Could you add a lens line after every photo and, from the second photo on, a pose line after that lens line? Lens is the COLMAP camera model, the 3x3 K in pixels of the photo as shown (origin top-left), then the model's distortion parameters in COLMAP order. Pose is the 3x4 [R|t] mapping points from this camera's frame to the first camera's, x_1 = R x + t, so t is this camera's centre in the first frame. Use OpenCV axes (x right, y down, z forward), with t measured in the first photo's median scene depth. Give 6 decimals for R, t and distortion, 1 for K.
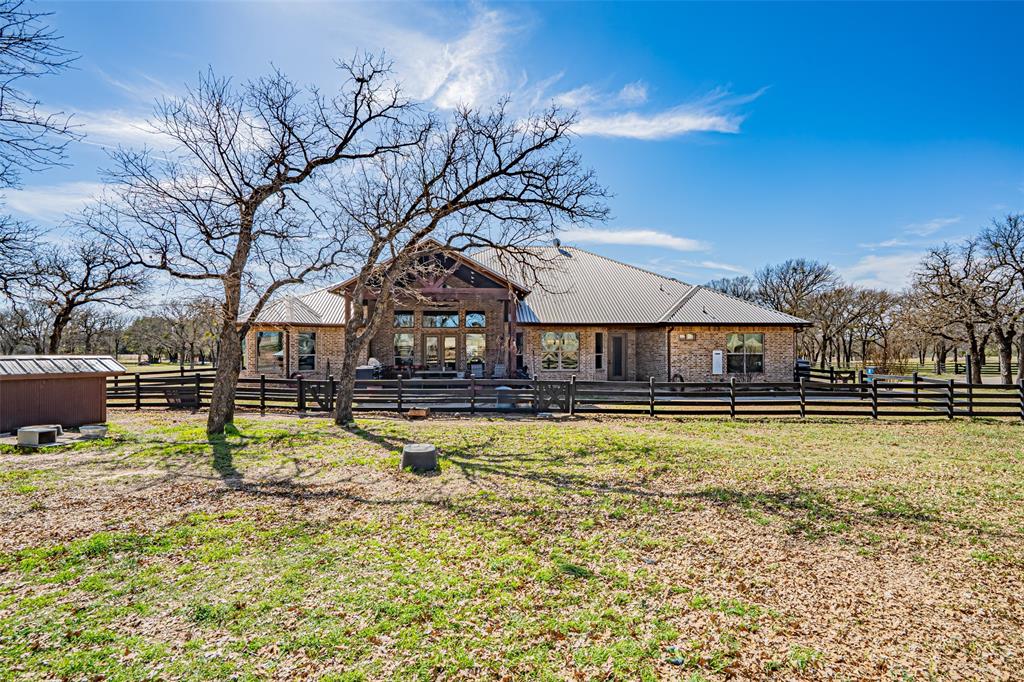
lens RADIAL K [[477.0, 0, 513.9], [0, 477.0, 344.4], [0, 0, 1]] dist [-0.069602, 0.028442]
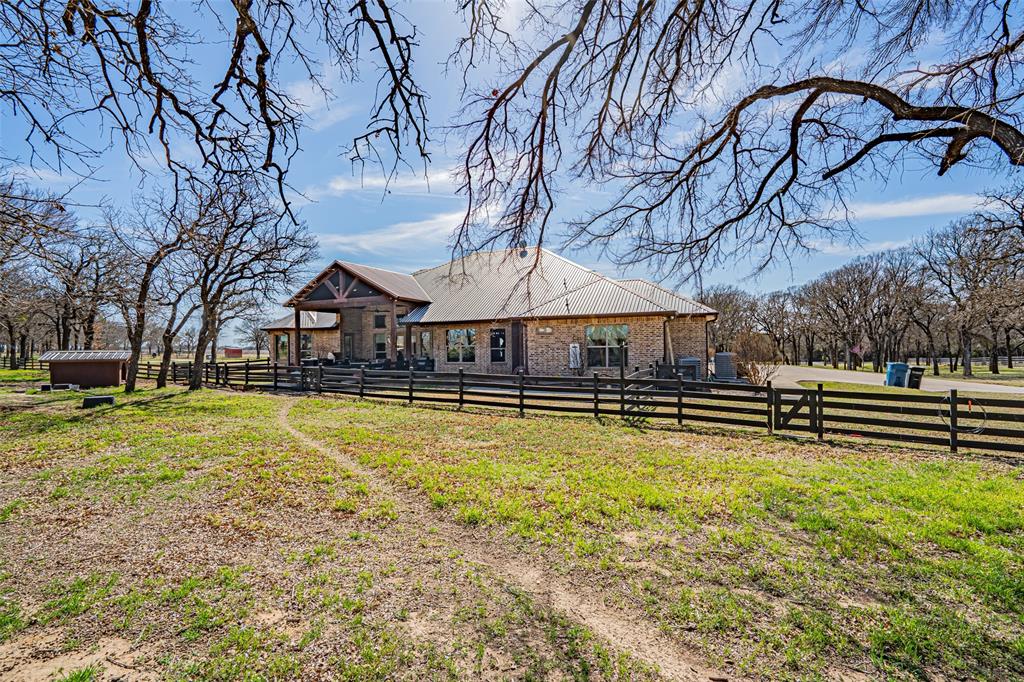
lens RADIAL K [[477.0, 0, 513.9], [0, 477.0, 344.4], [0, 0, 1]] dist [-0.069602, 0.028442]
pose [[0.876880, -0.010608, -0.480592, 0.777828], [0.009567, 0.999944, -0.004617, 0.016869], [0.480614, -0.000549, 0.876932, 0.092950]]
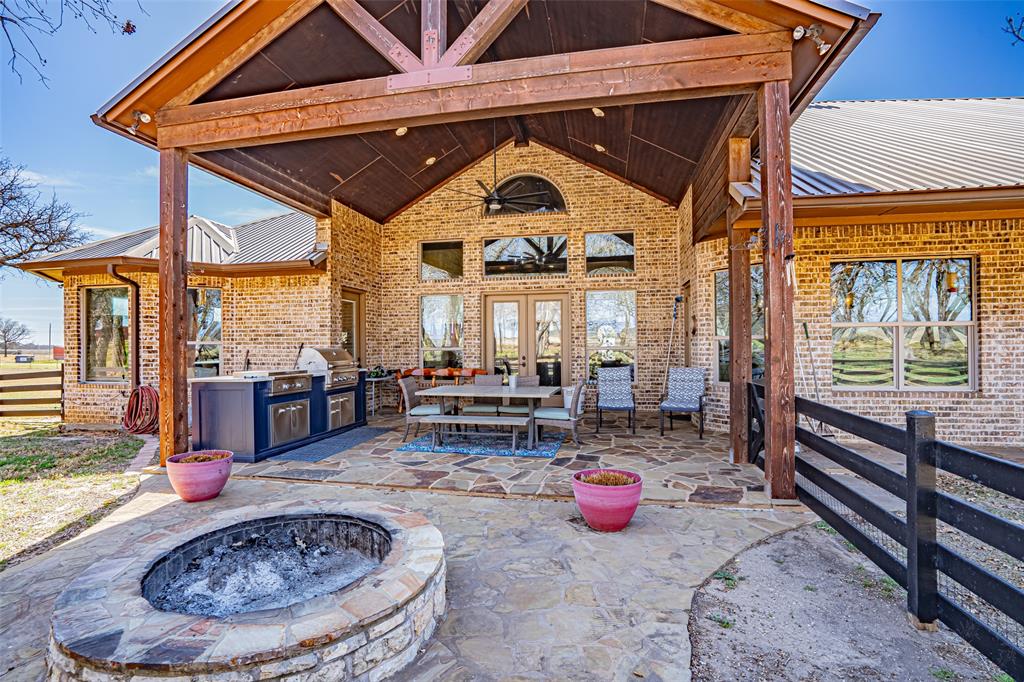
lens RADIAL K [[477.0, 0, 513.9], [0, 477.0, 344.4], [0, 0, 1]] dist [-0.069602, 0.028442]
pose [[0.959433, -0.011475, -0.281704, -0.054443], [0.010705, 0.999934, -0.004271, 0.028036], [0.281734, 0.001082, 0.959492, 0.705506]]
